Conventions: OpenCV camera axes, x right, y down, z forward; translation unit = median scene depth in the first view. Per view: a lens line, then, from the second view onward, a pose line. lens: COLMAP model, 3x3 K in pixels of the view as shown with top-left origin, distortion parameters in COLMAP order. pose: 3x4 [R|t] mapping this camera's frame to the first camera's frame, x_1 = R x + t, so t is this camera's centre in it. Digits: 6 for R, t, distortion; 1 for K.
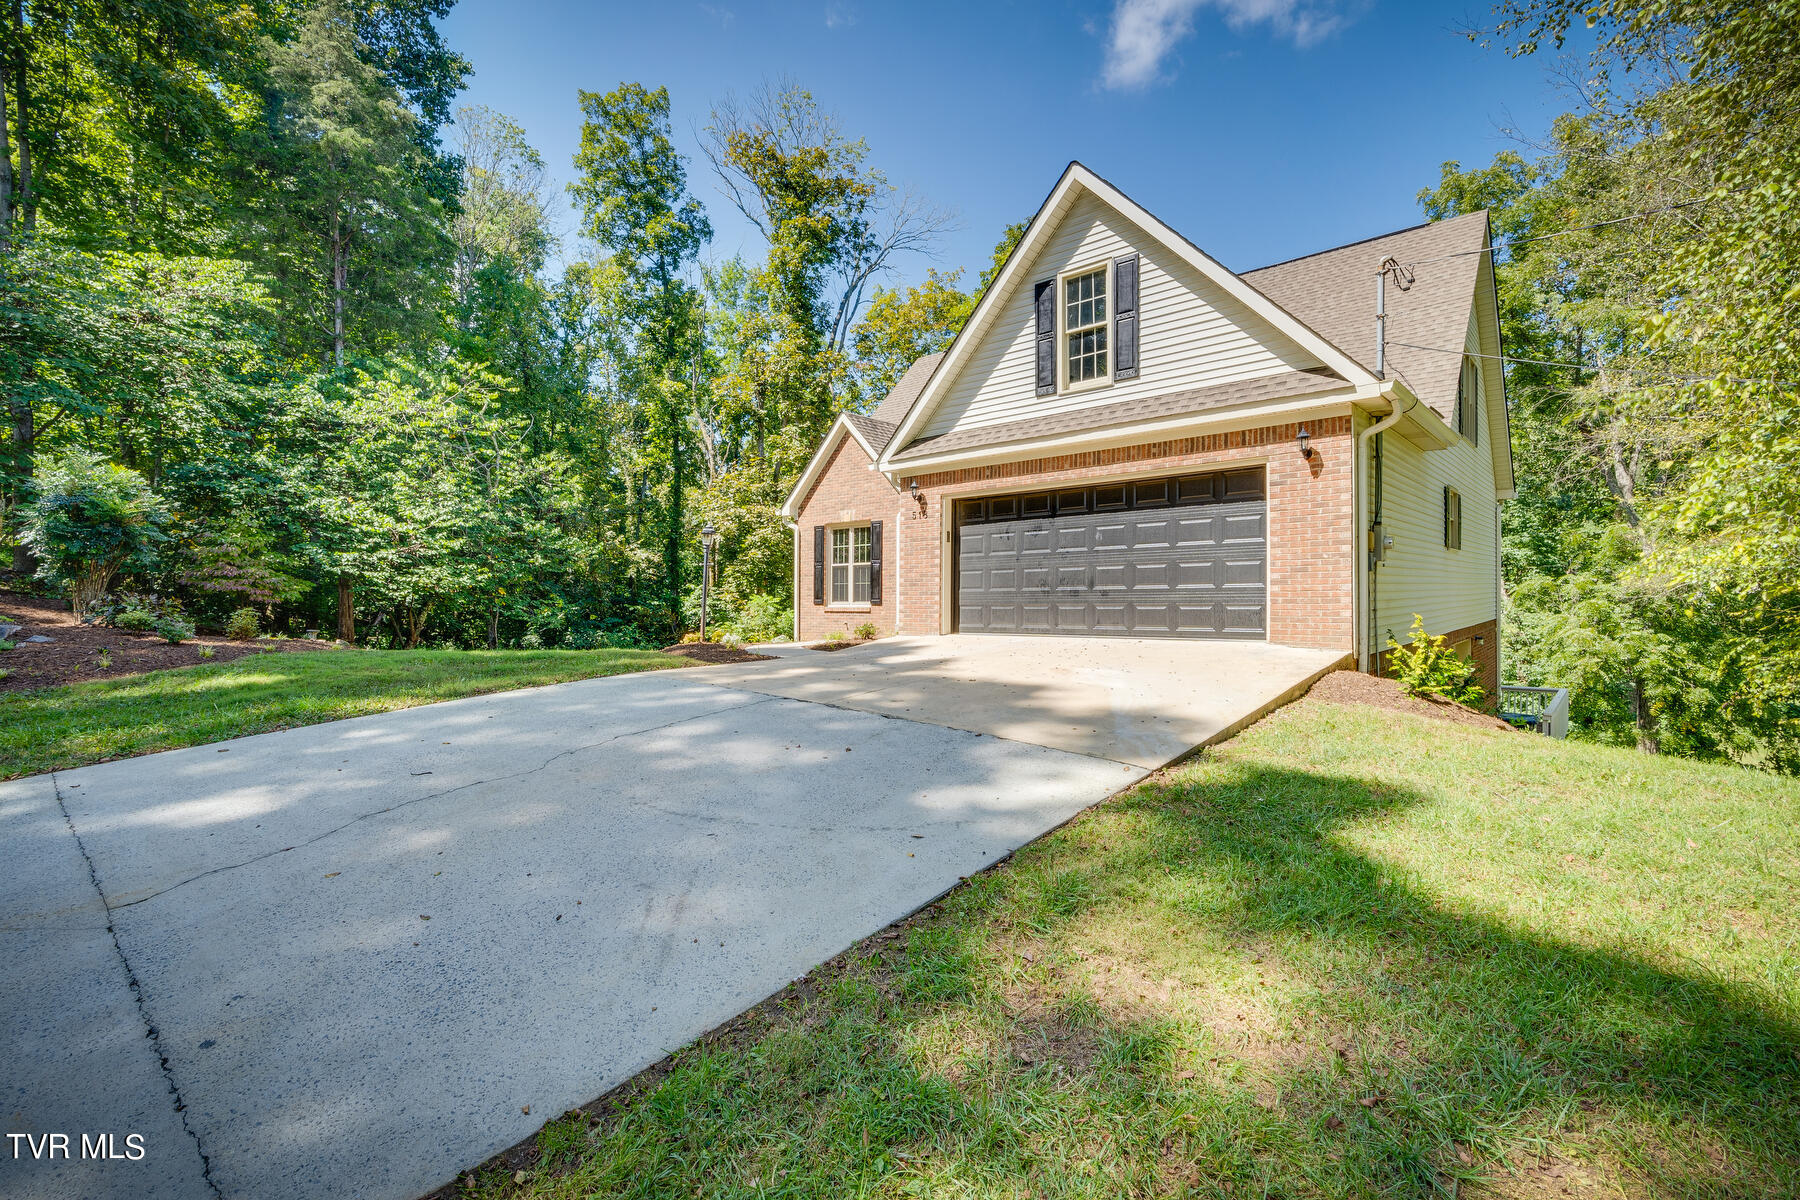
lens RADIAL K [[816.6, 0, 895.4], [0, 816.6, 598.6], [0, 0, 1]] dist [-0.008532, 0.001739]
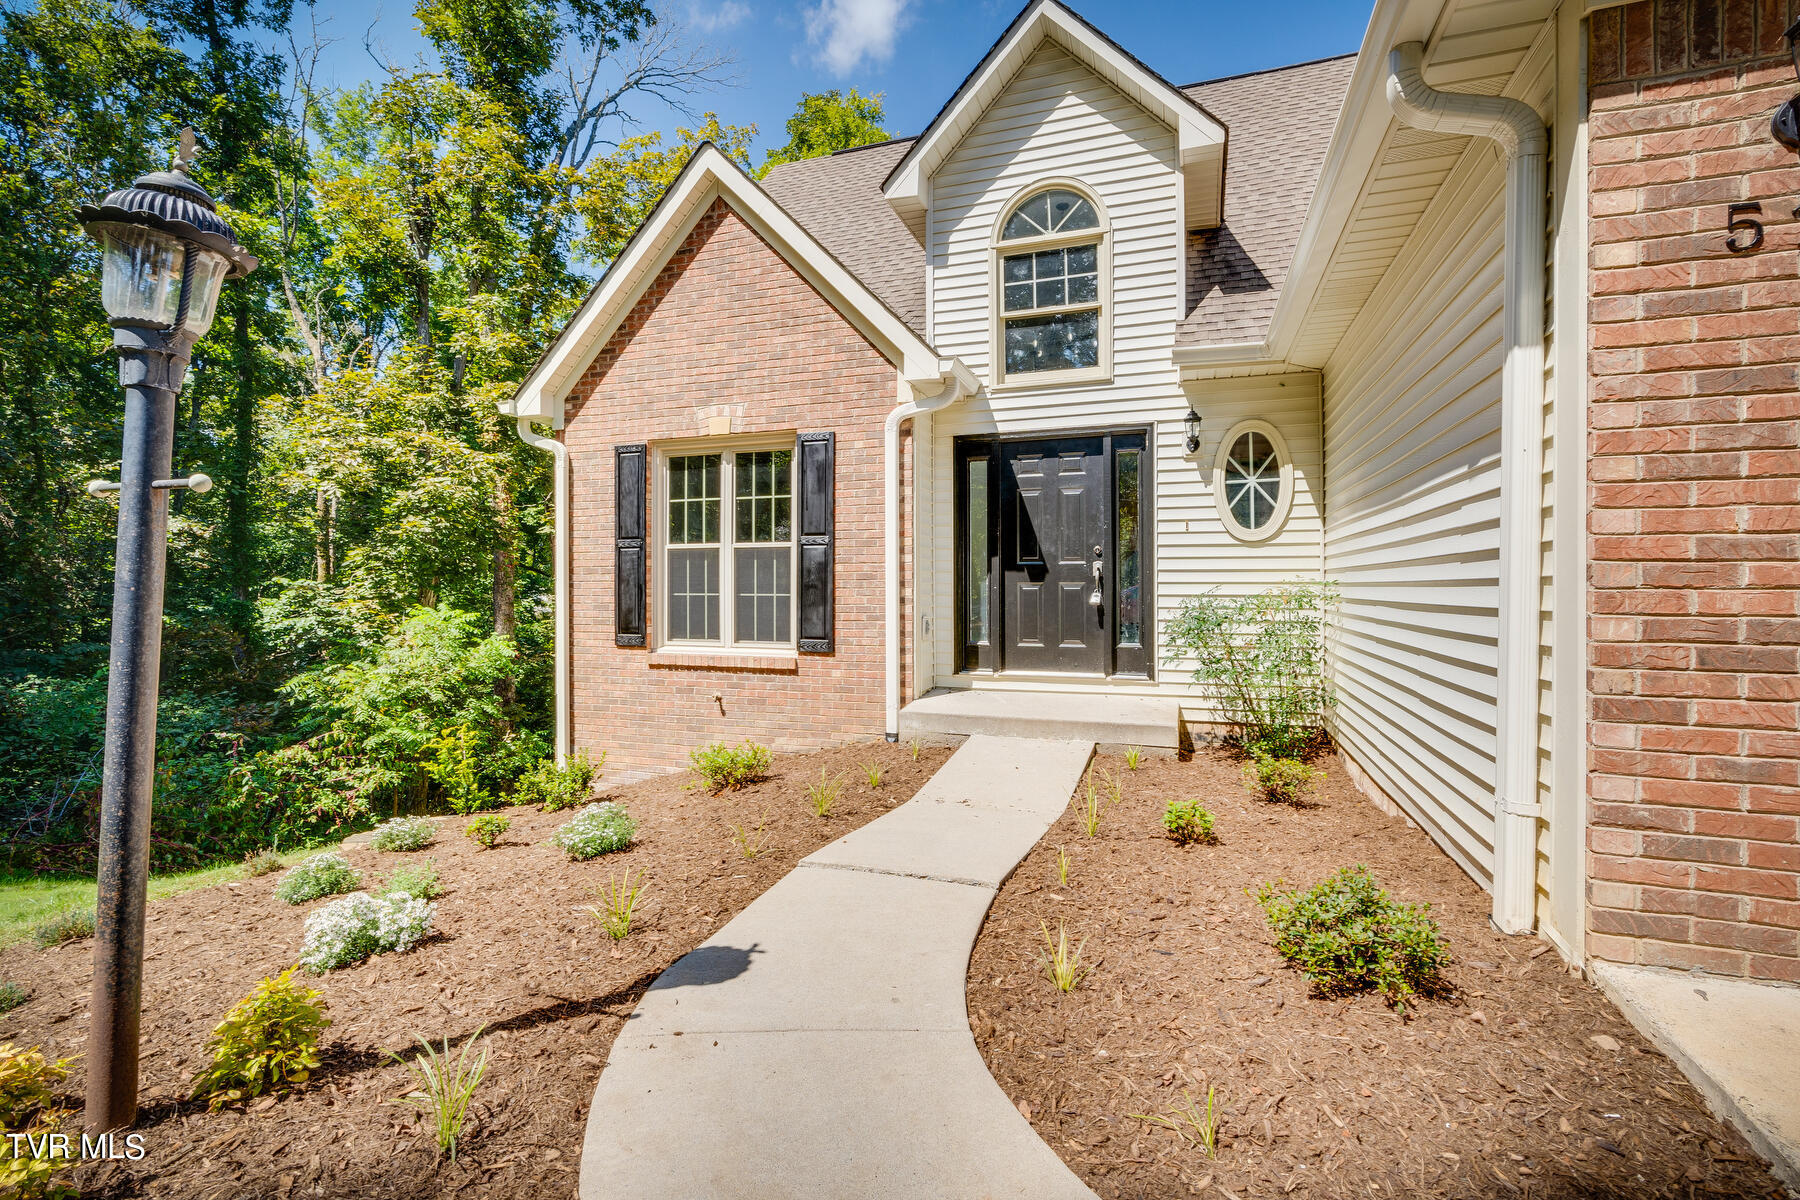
lens RADIAL K [[816.6, 0, 931.7], [0, 816.6, 611.9], [0, 0, 1]] dist [-0.008532, 0.001739]
pose [[0.915485, -0.006137, 0.402305, -0.080380], [-0.004001, 0.999695, 0.024354, -0.013322], [-0.402332, -0.023905, 0.915182, 0.394053]]
